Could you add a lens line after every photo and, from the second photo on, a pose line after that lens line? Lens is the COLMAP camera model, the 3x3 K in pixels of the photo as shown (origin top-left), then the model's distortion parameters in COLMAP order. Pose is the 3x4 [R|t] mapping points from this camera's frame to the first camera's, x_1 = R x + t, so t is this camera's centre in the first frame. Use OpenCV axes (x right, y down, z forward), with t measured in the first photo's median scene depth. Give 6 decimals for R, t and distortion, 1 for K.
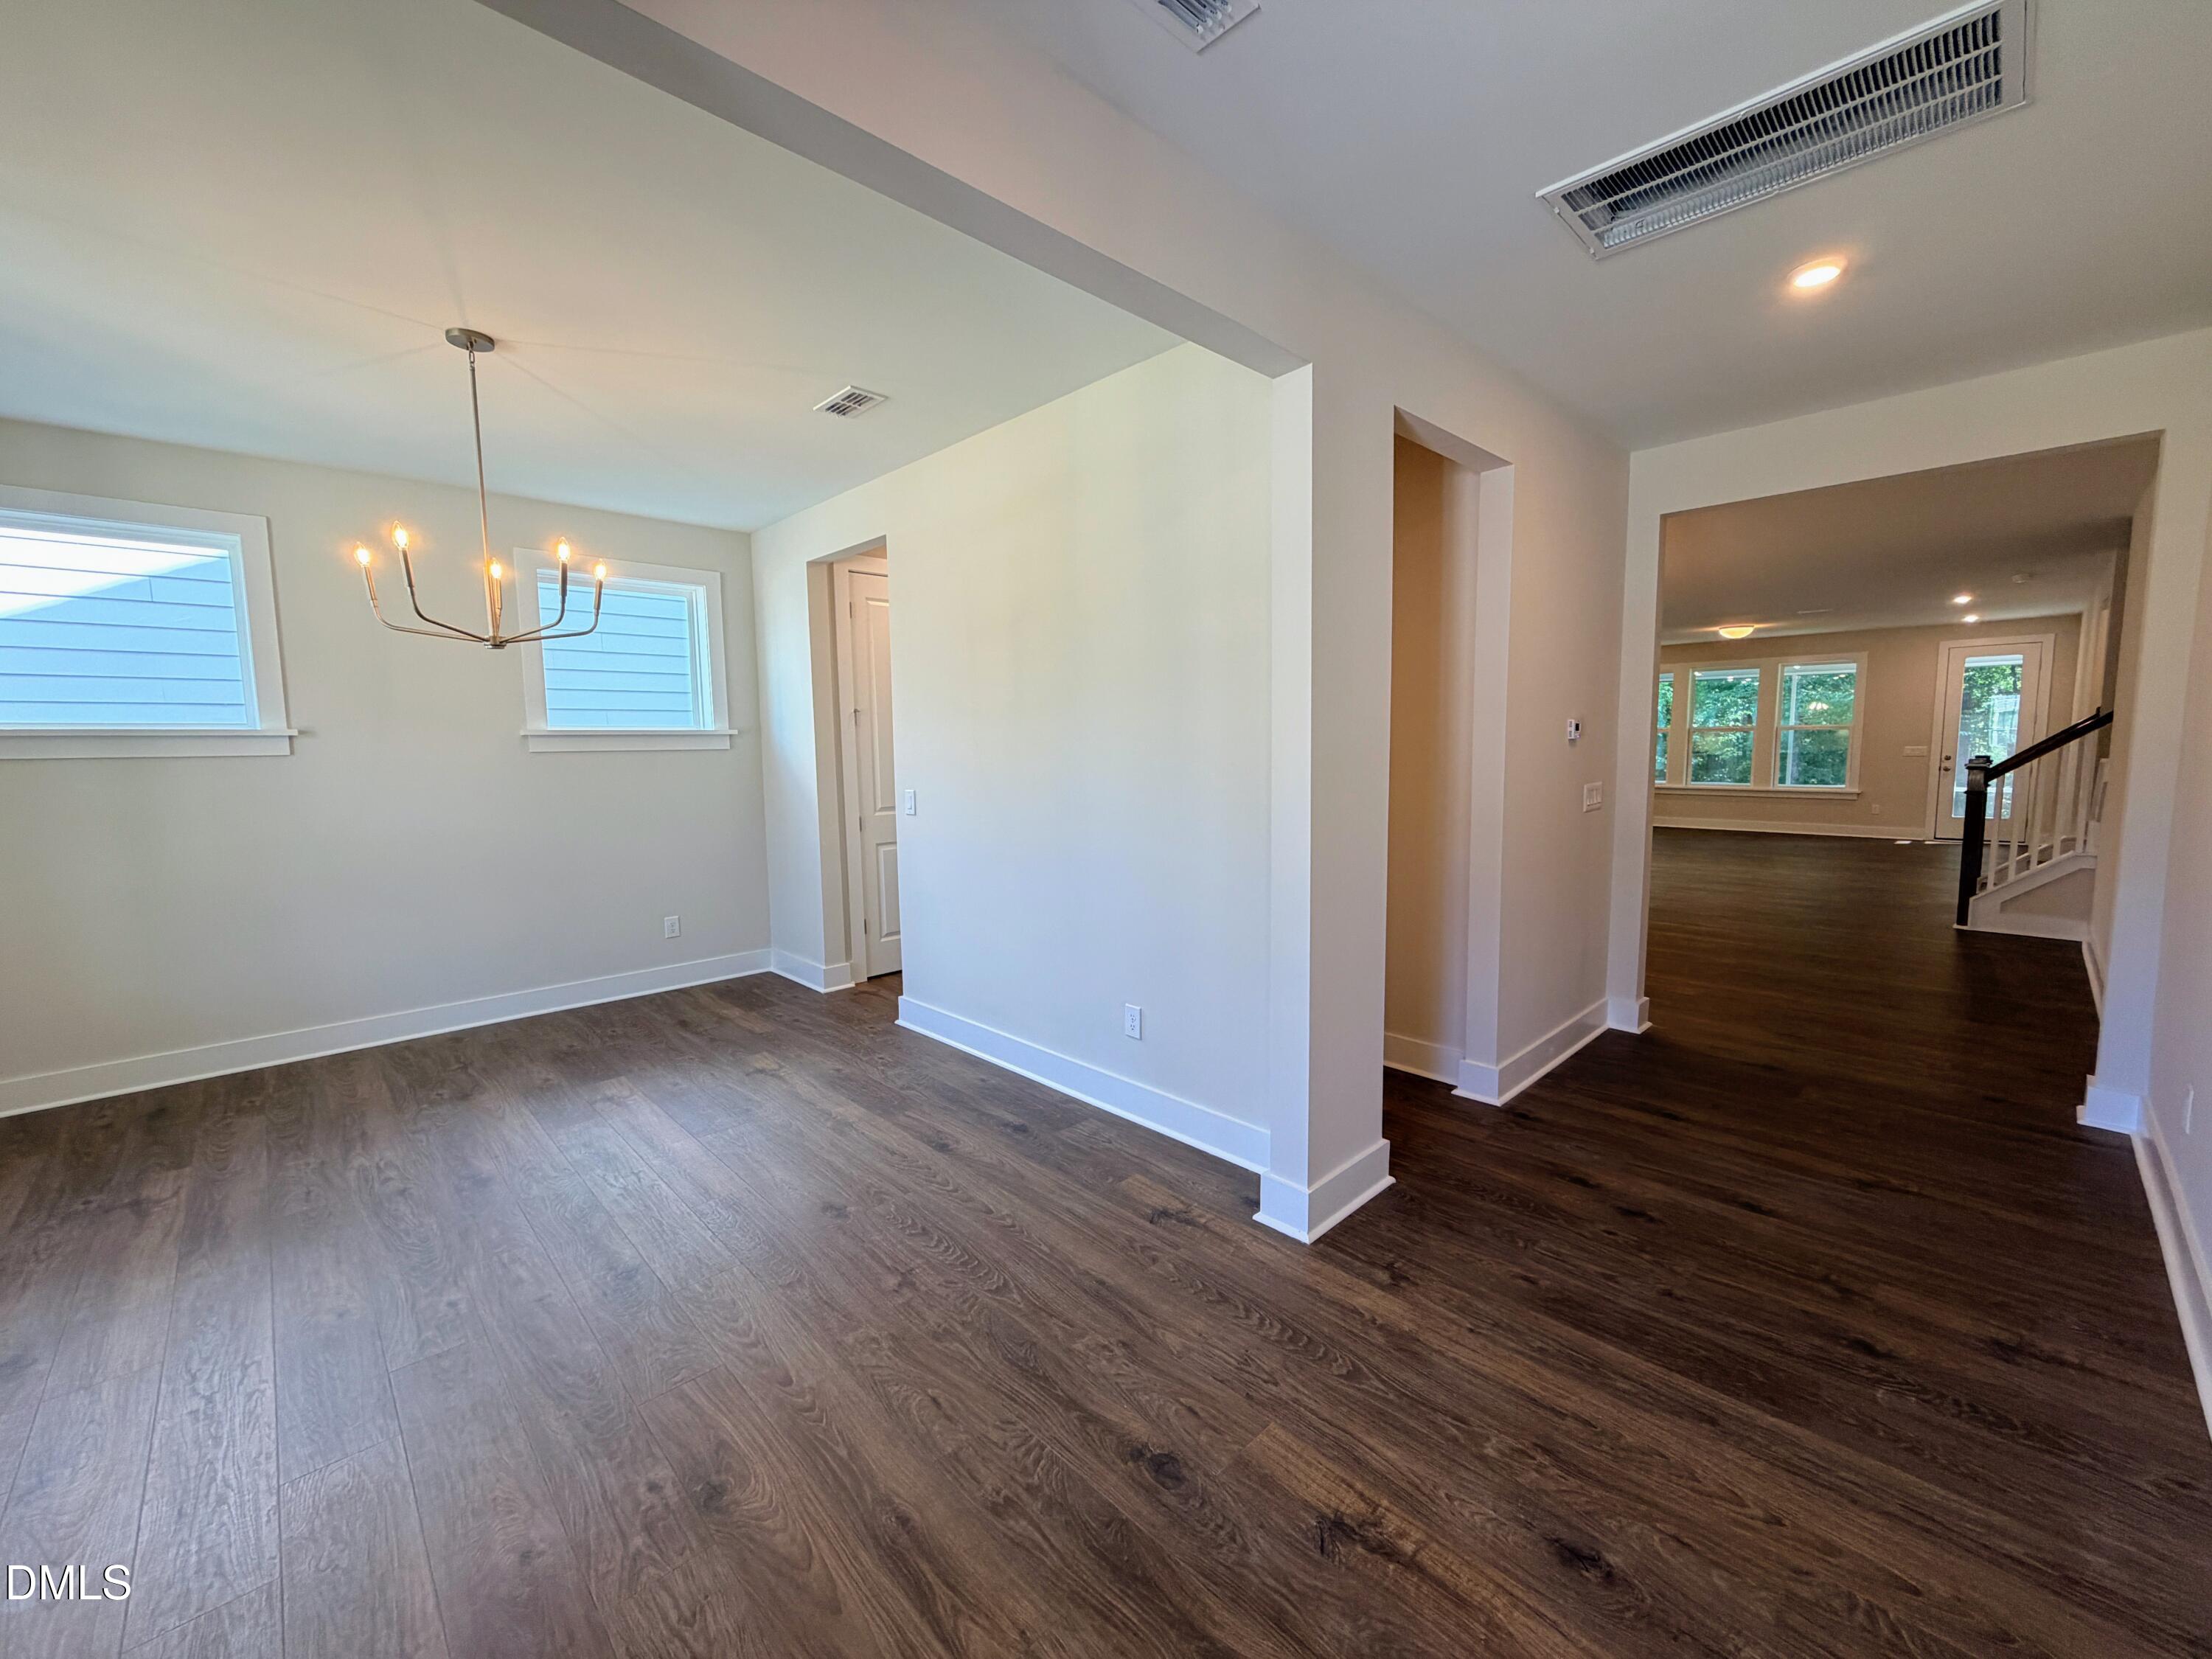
lens RADIAL K [[884.4, 0, 1107.3], [0, 884.4, 833.6], [0, 0, 1]] dist [0.002224, 0.000001]
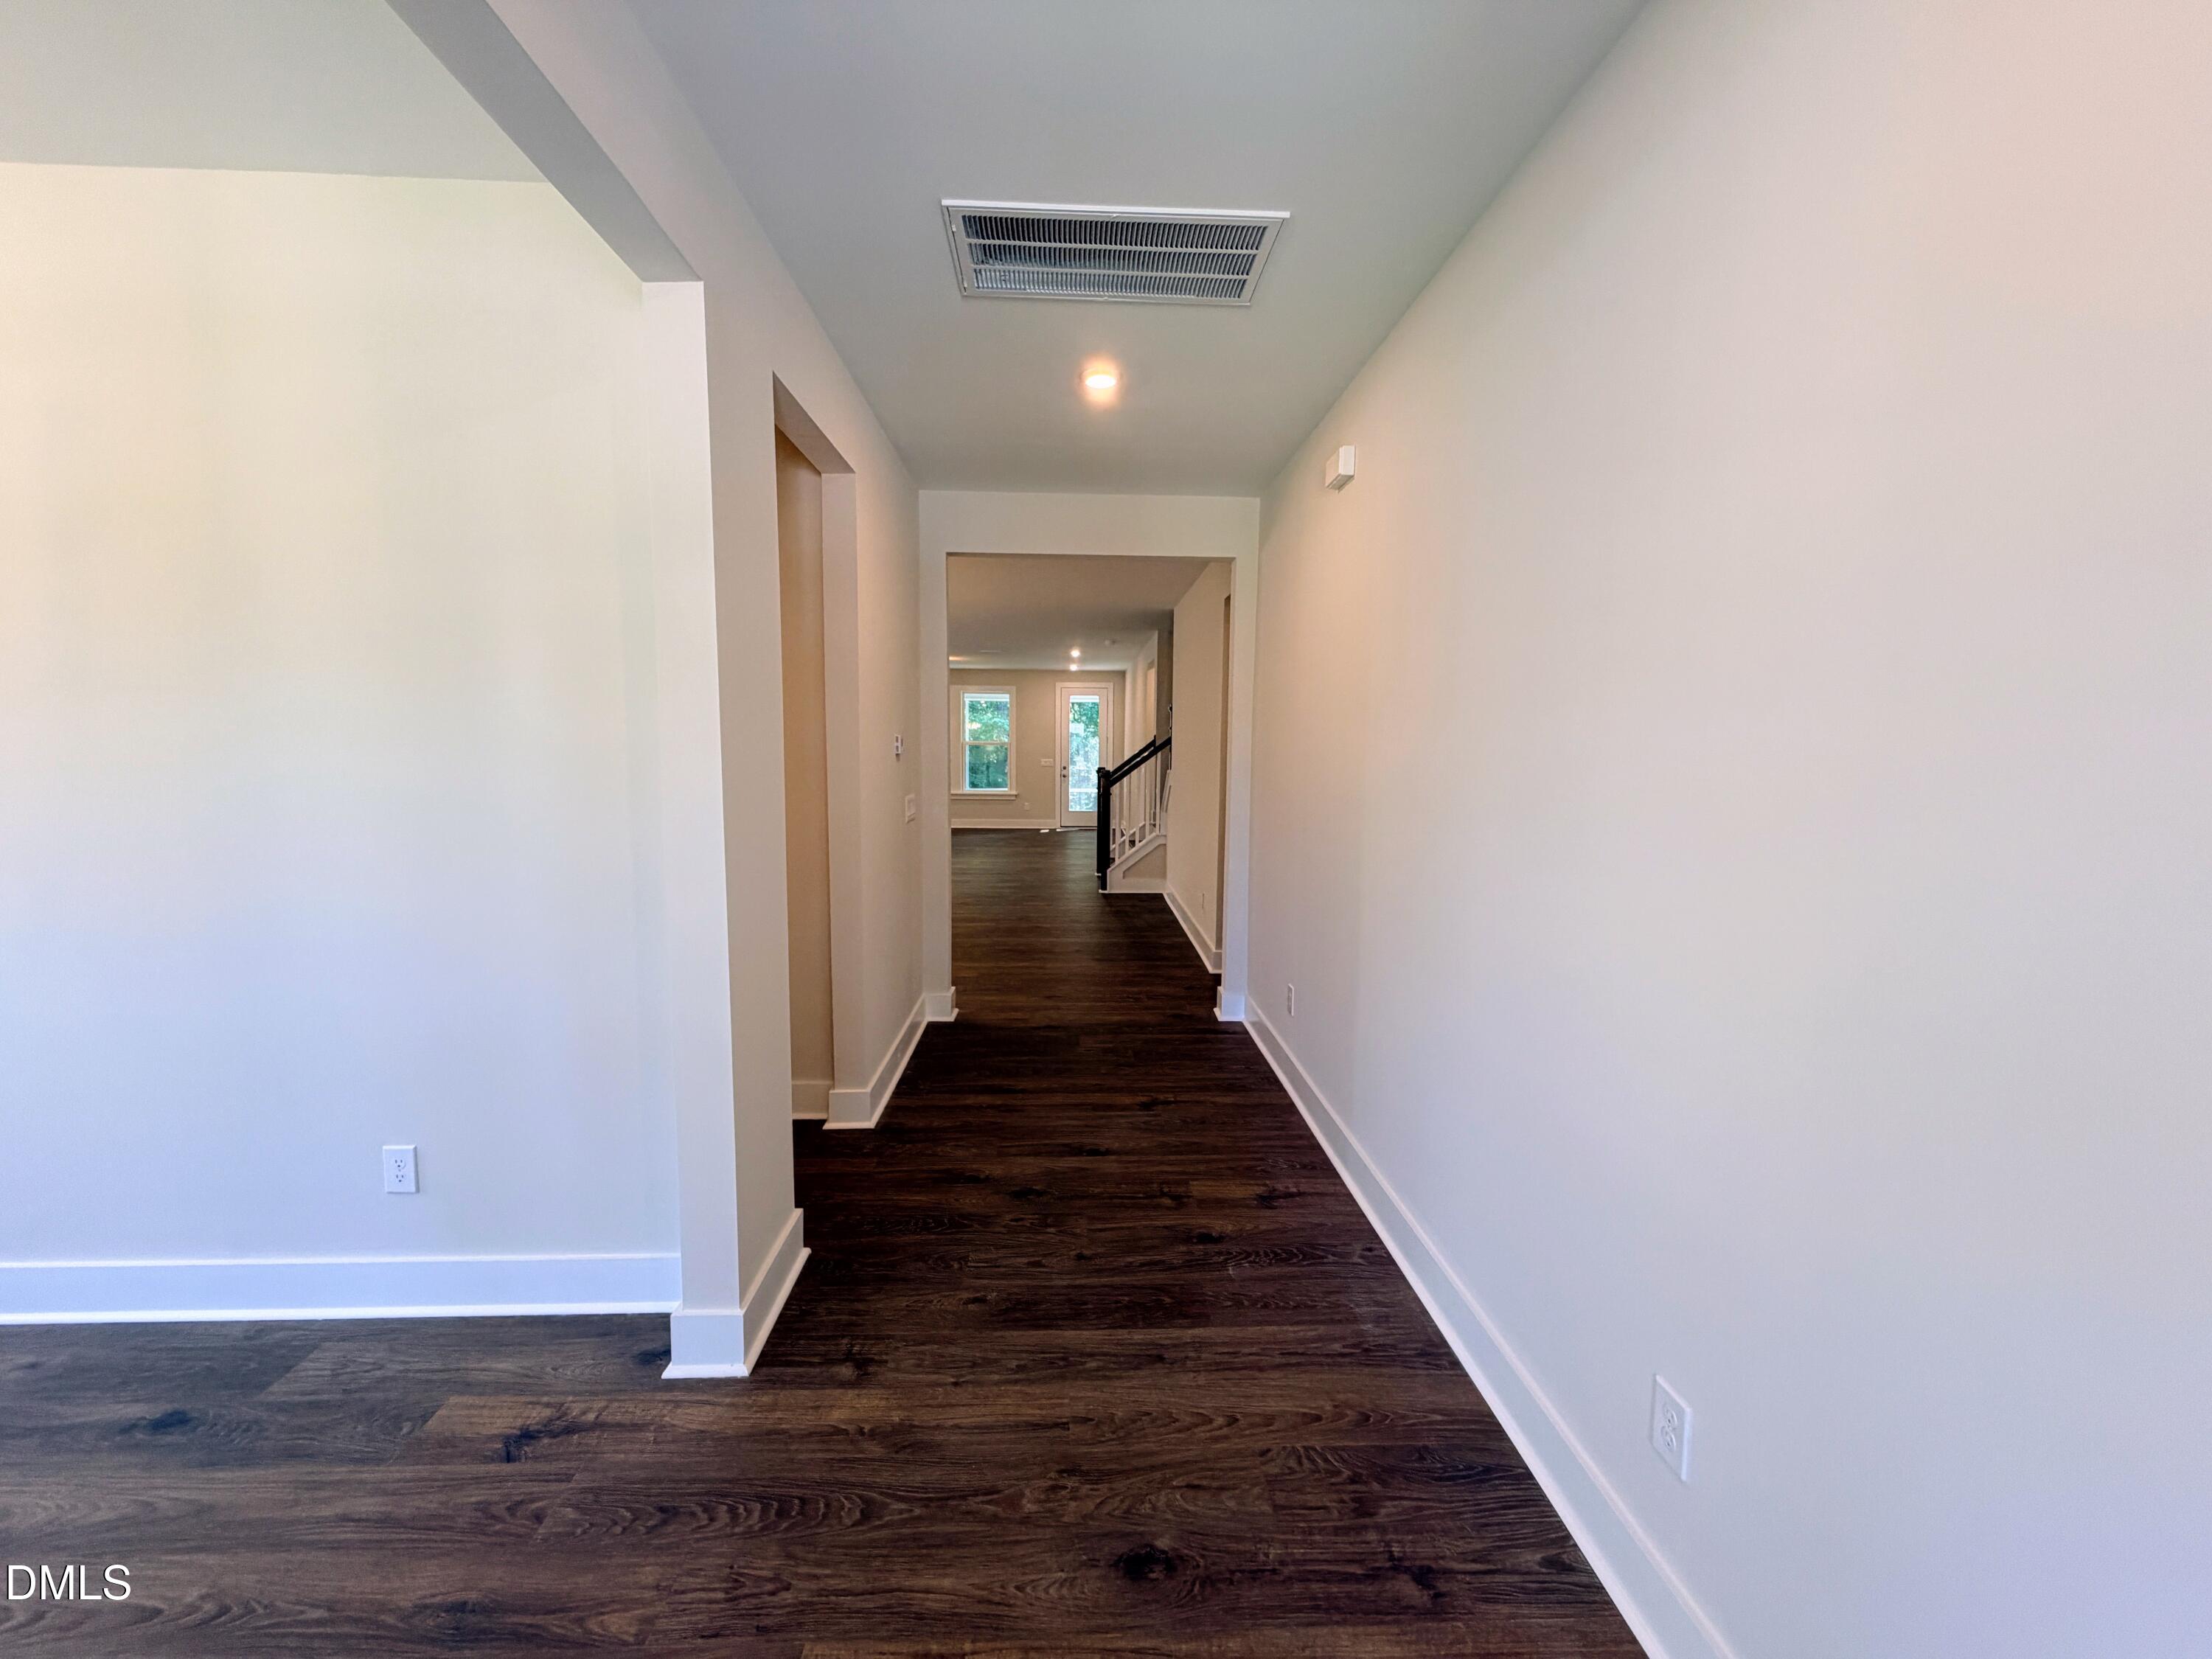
lens RADIAL K [[884.4, 0, 1102.9], [0, 884.4, 828.6], [0, 0, 1]] dist [0.002224, 0.000001]
pose [[0.667467, -0.050061, 0.742954, -0.116183], [0.059611, 0.998128, 0.013702, -0.024664], [-0.742249, 0.035143, 0.669202, 0.173595]]
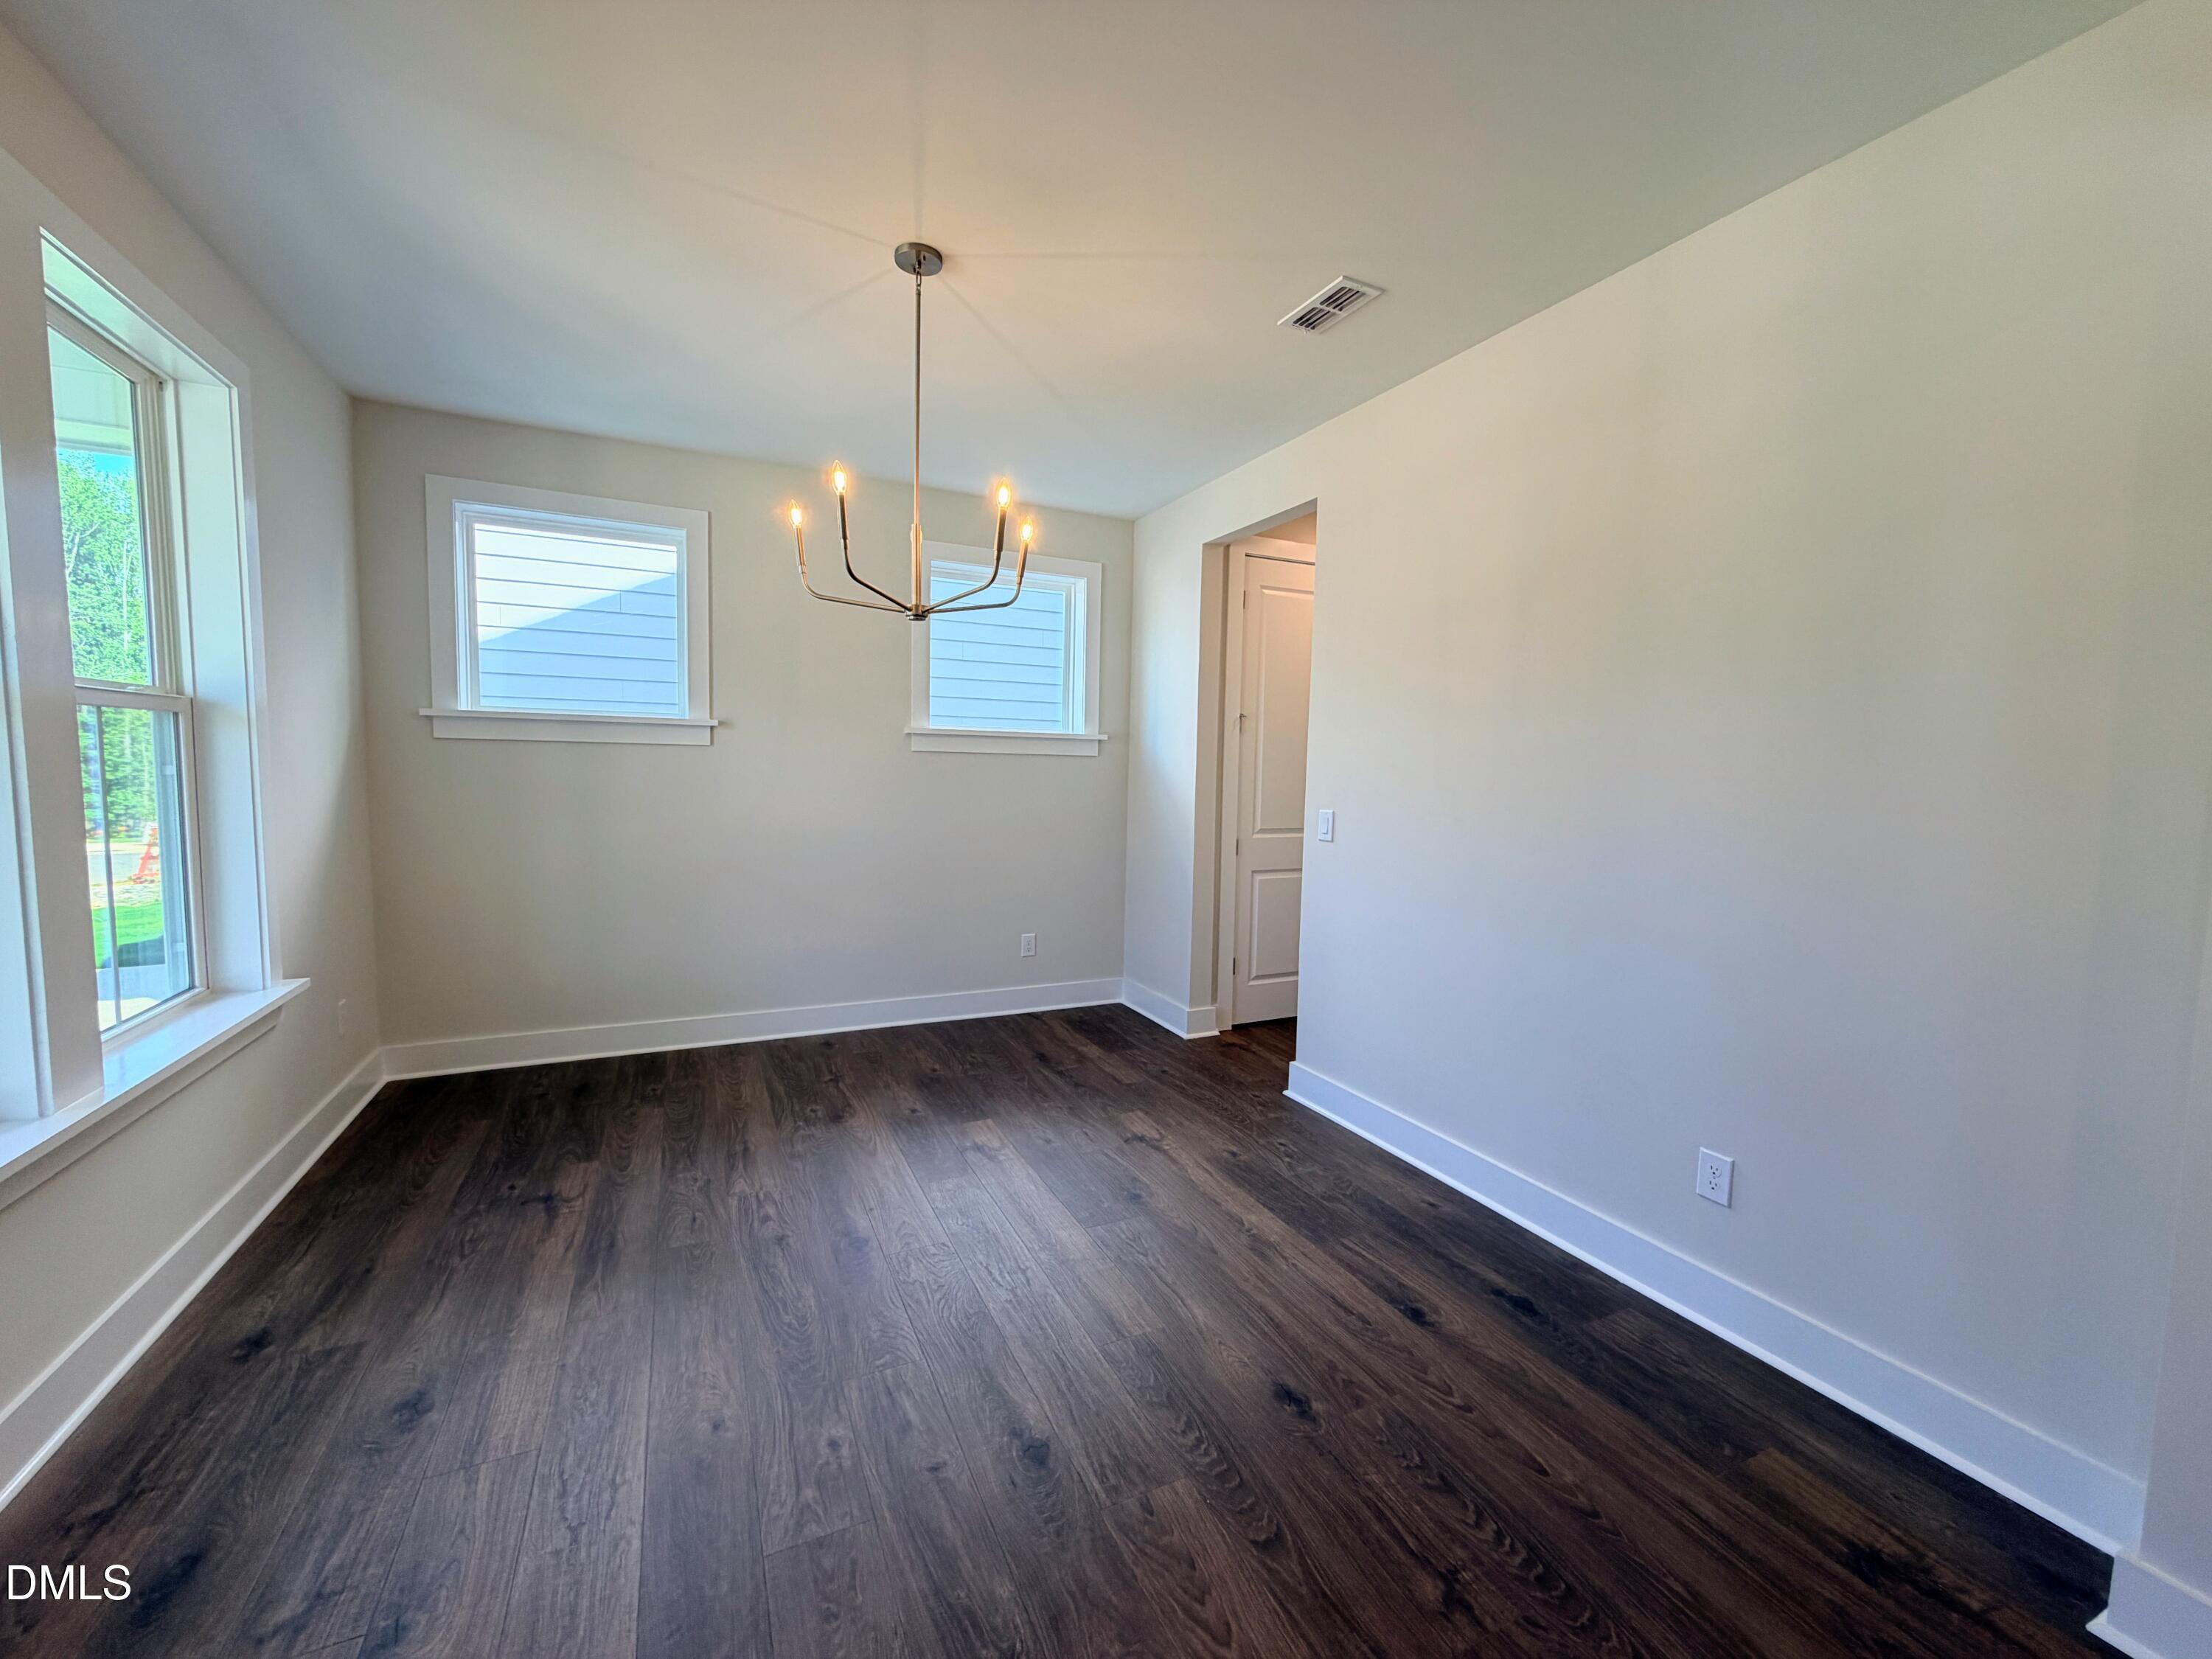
lens RADIAL K [[884.4, 0, 1105.8], [0, 884.4, 836.2], [0, 0, 1]] dist [0.002224, 0.000001]
pose [[0.948600, 0.059590, -0.310818, -0.244055], [-0.066955, 0.997670, -0.013069, -0.002184], [0.309315, 0.033208, 0.950380, 0.257522]]
